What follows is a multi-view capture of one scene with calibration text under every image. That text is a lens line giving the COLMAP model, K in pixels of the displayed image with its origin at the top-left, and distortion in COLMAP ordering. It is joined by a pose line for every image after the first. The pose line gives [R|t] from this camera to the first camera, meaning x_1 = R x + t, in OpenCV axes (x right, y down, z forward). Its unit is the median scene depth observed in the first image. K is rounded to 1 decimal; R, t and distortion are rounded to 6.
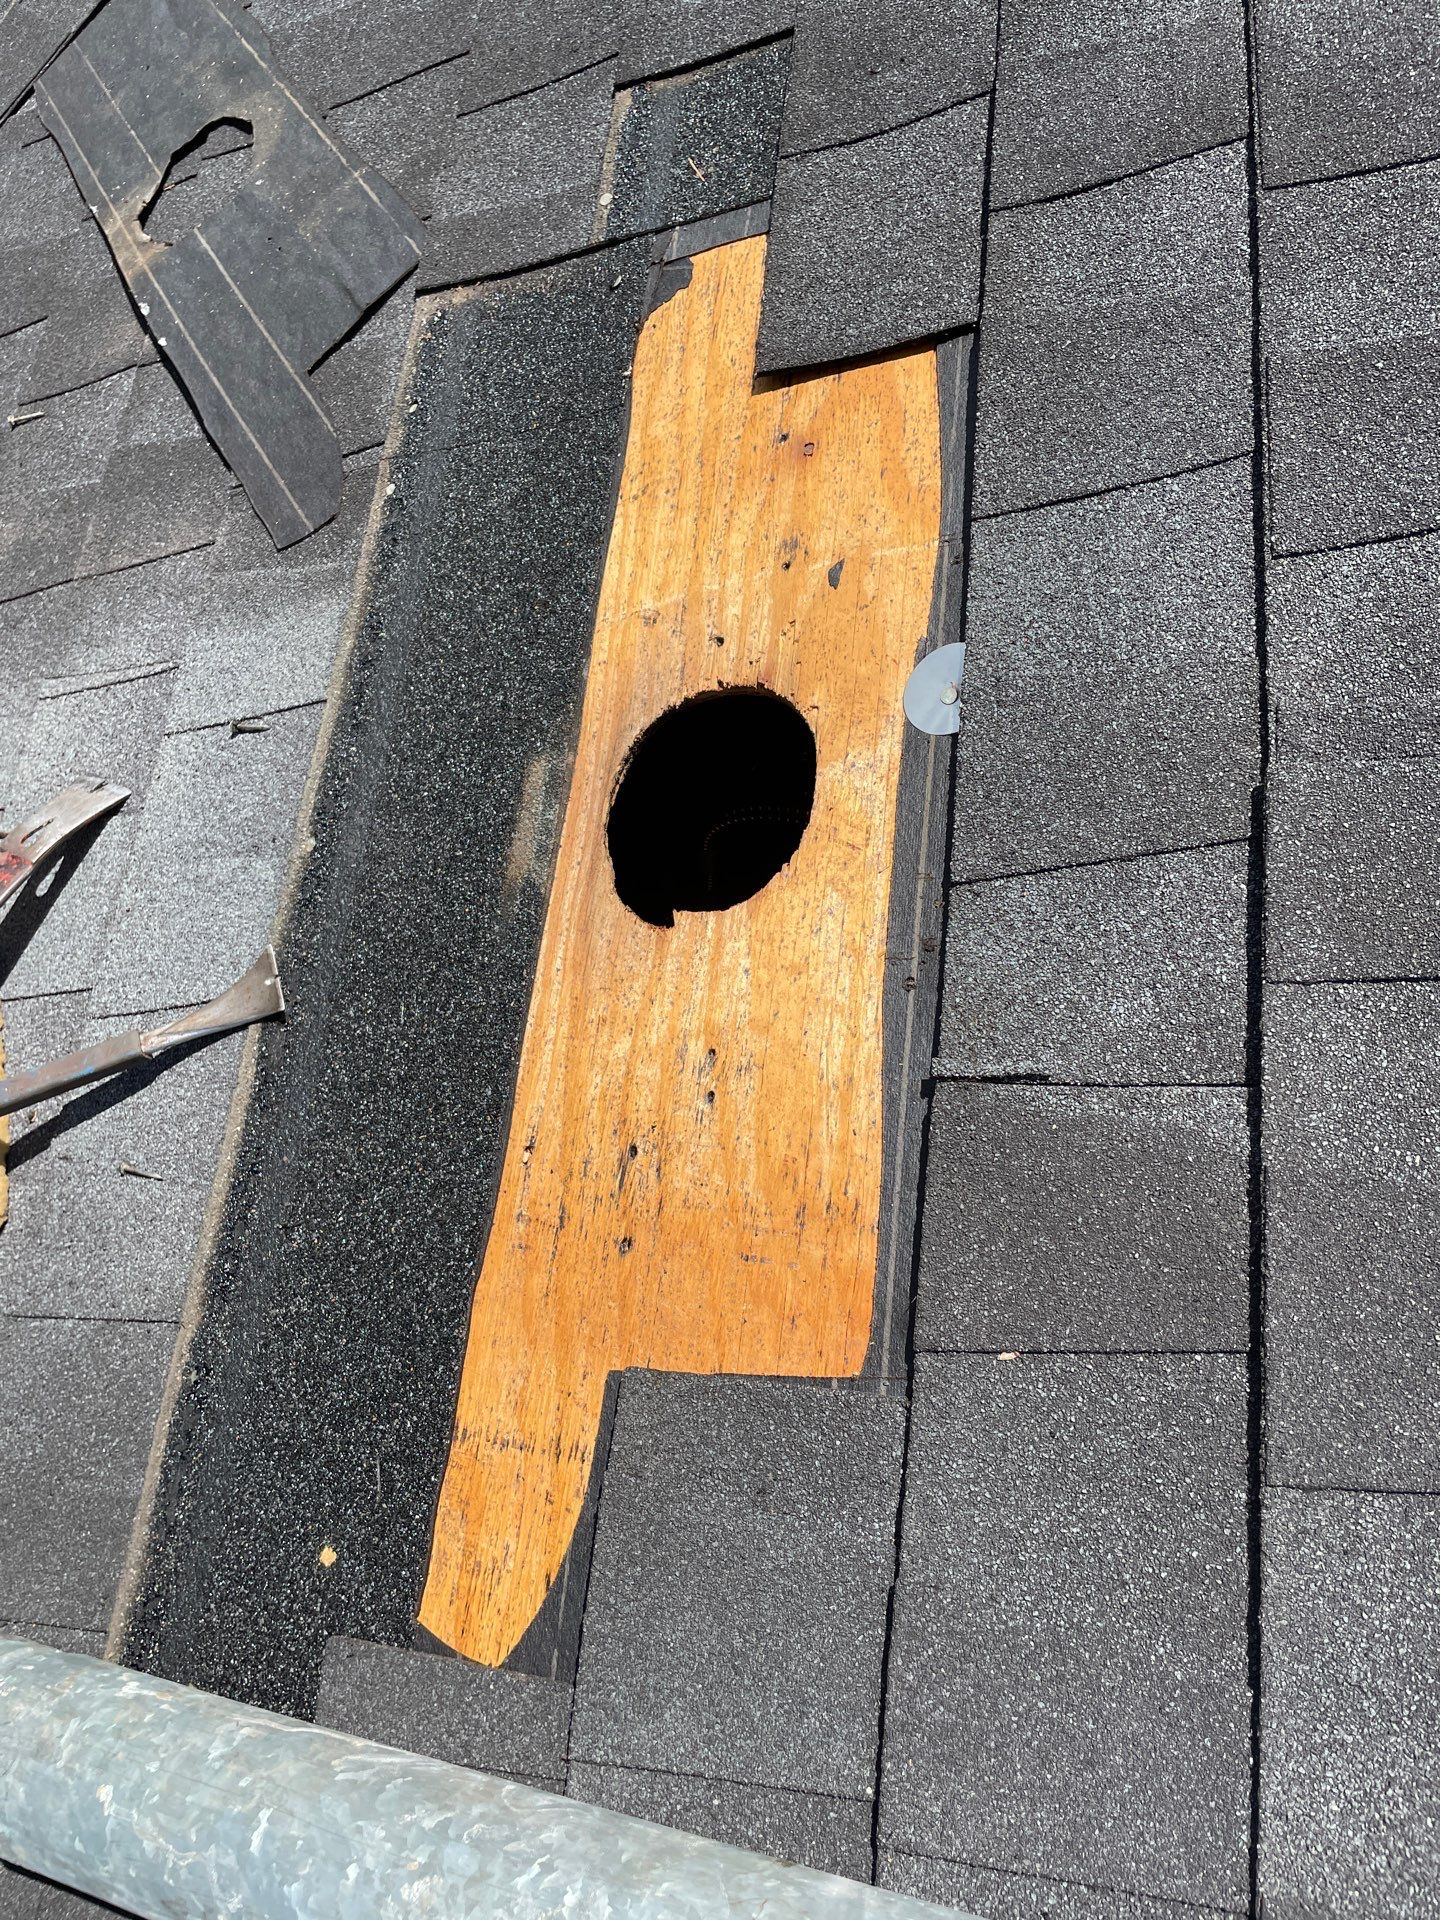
lens RADIAL K [[1453.7, 0, 721.5], [0, 1453.7, 938.7], [0, 0, 1]] dist [0.080246, -0.111184]
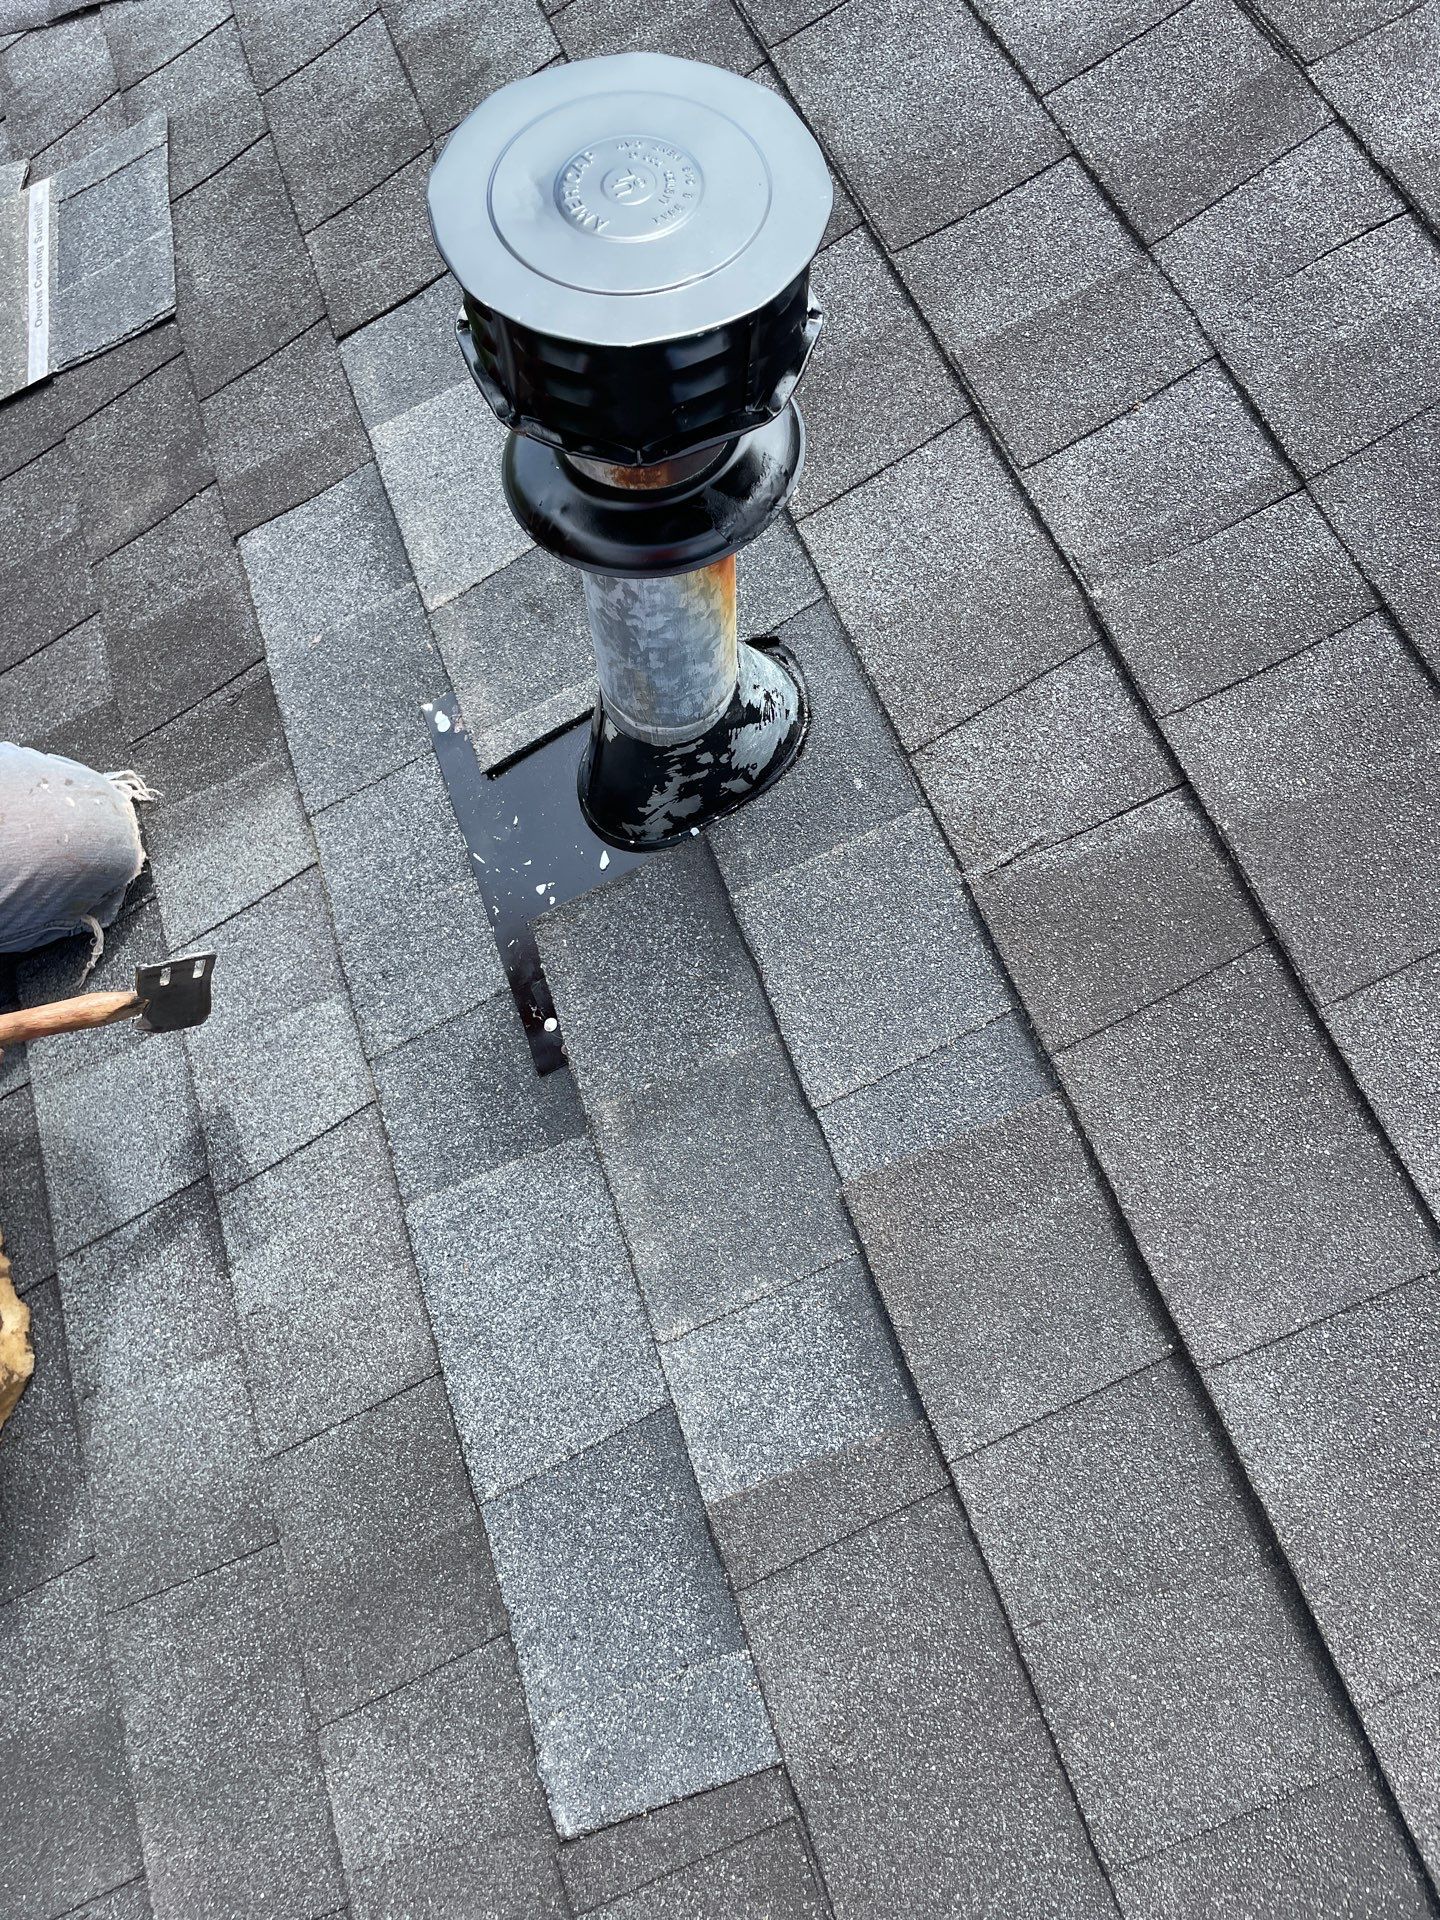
lens RADIAL K [[1447.8, 0, 719.6], [0, 1447.8, 933.0], [0, 0, 1]] dist [0.089729, -0.123558]
pose [[0.900858, -0.362653, 0.238617, -0.335823], [0.390726, 0.916880, -0.081635, 0.130770], [-0.189178, 0.166776, 0.967676, -0.210293]]
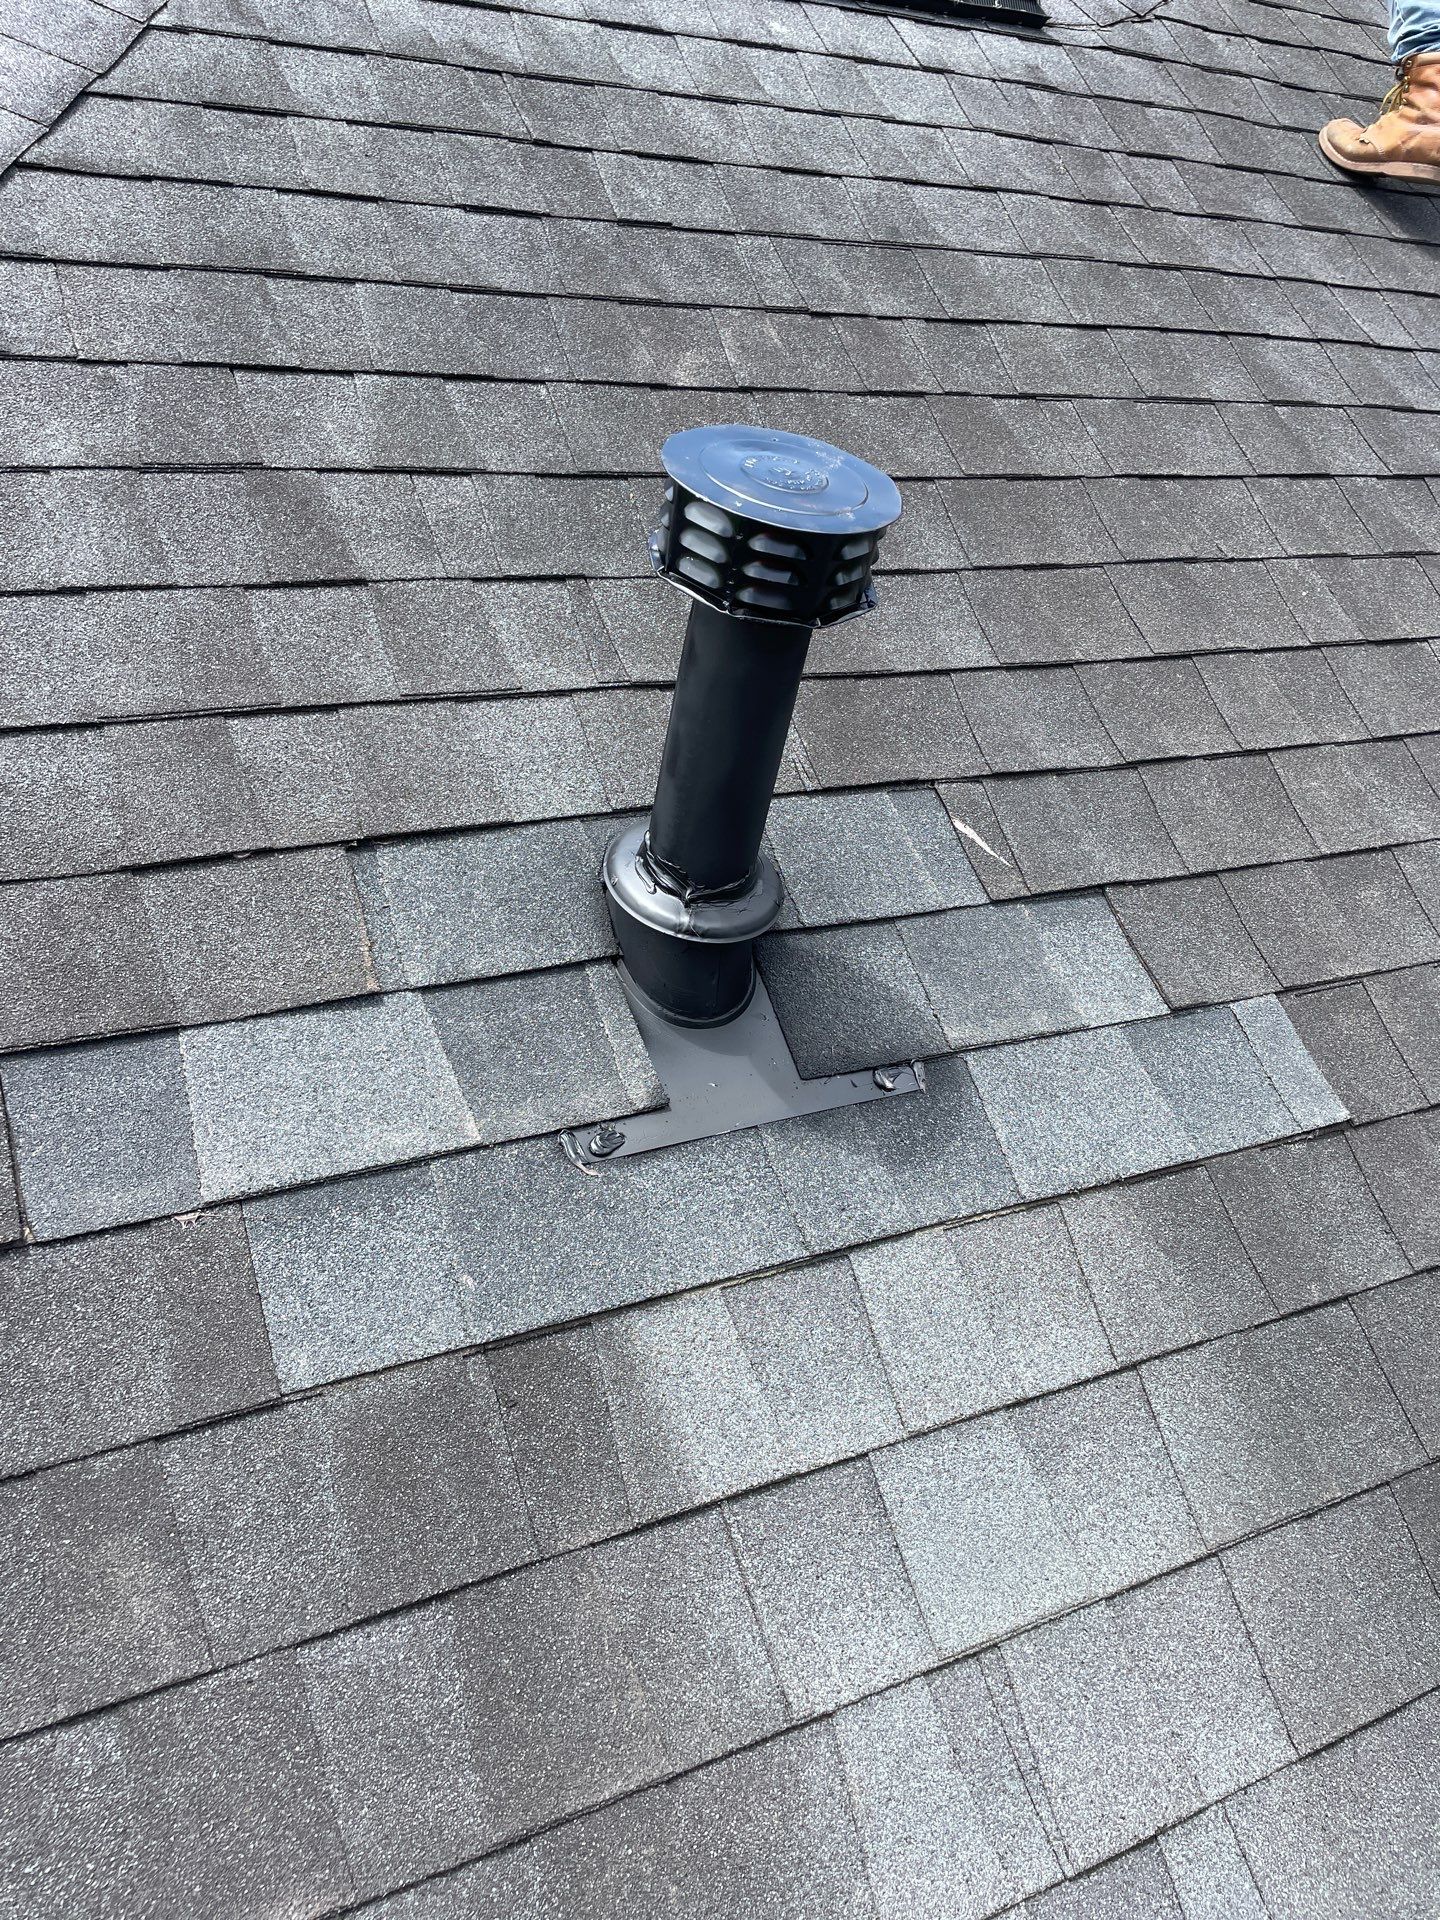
lens RADIAL K [[1460.7, 0, 715.9], [0, 1460.7, 959.3], [0, 0, 1]] dist [0.087150, -0.119200]
pose [[-0.535544, -0.511944, 0.671644, -1.105176], [0.745454, 0.087160, 0.660834, -1.156455], [-0.396850, 0.854586, 0.334953, 0.469183]]
